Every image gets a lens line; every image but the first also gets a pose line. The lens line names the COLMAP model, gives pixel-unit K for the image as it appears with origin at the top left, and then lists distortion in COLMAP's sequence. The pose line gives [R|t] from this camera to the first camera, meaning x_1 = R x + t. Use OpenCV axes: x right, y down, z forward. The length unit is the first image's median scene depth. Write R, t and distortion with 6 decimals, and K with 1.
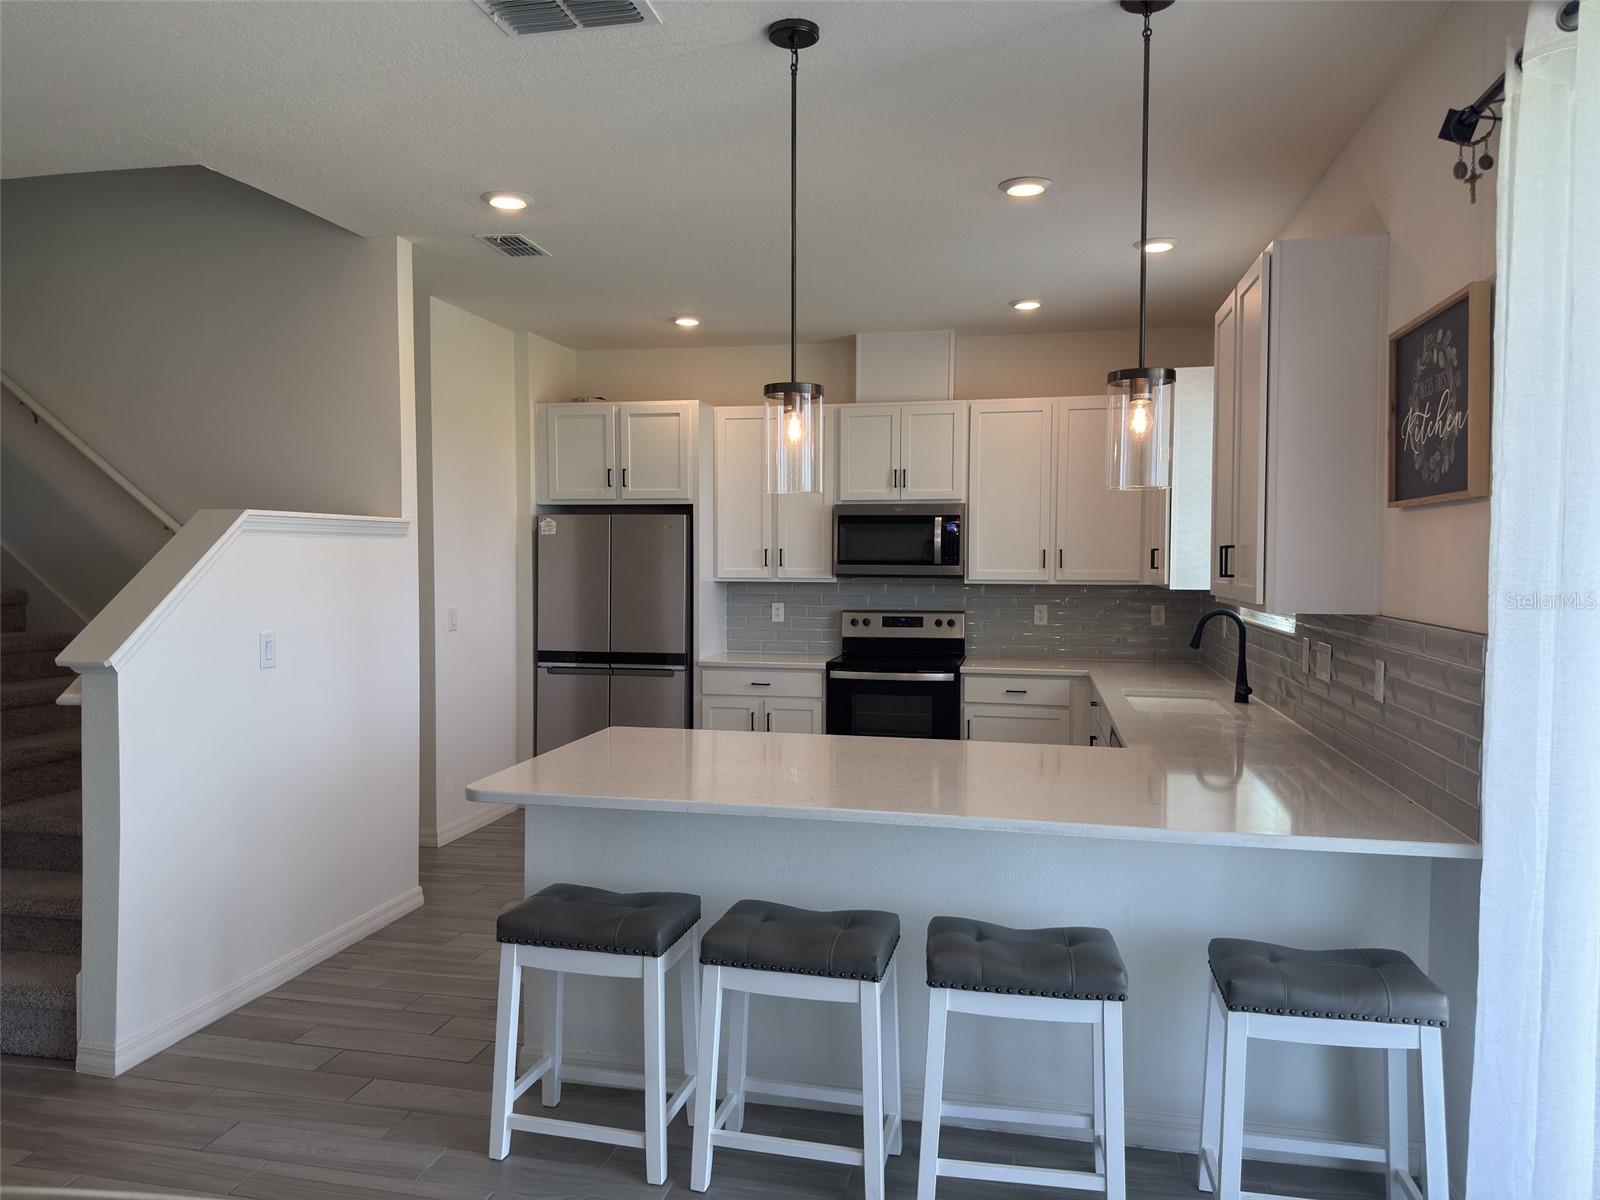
lens RADIAL K [[1179.5, 0, 797.4], [0, 1179.5, 621.6], [0, 0, 1]] dist [0.101270, -0.120000]
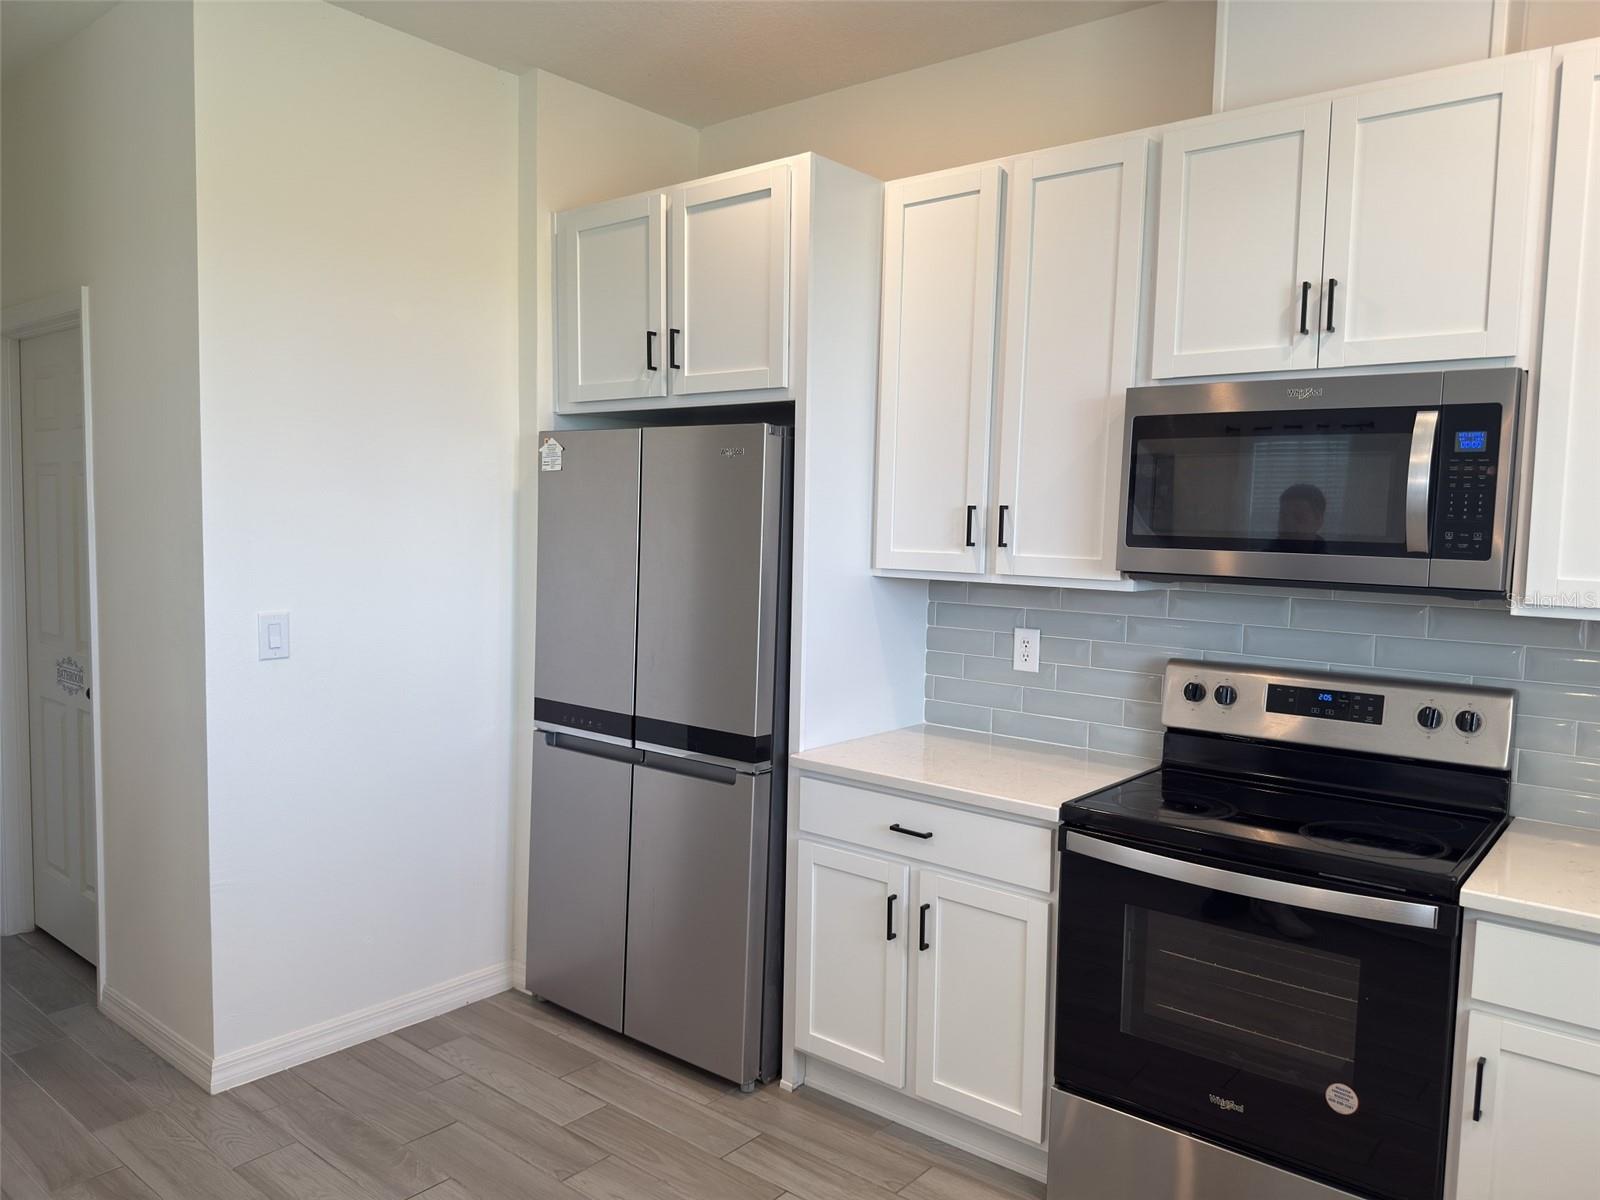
lens RADIAL K [[1179.5, 0, 797.4], [0, 1179.5, 621.6], [0, 0, 1]] dist [0.101270, -0.120000]
pose [[0.890770, 0.056689, -0.450905, 0.113706], [-0.045438, 0.998327, 0.035749, -0.032850], [0.452178, -0.011356, 0.891856, 0.600133]]
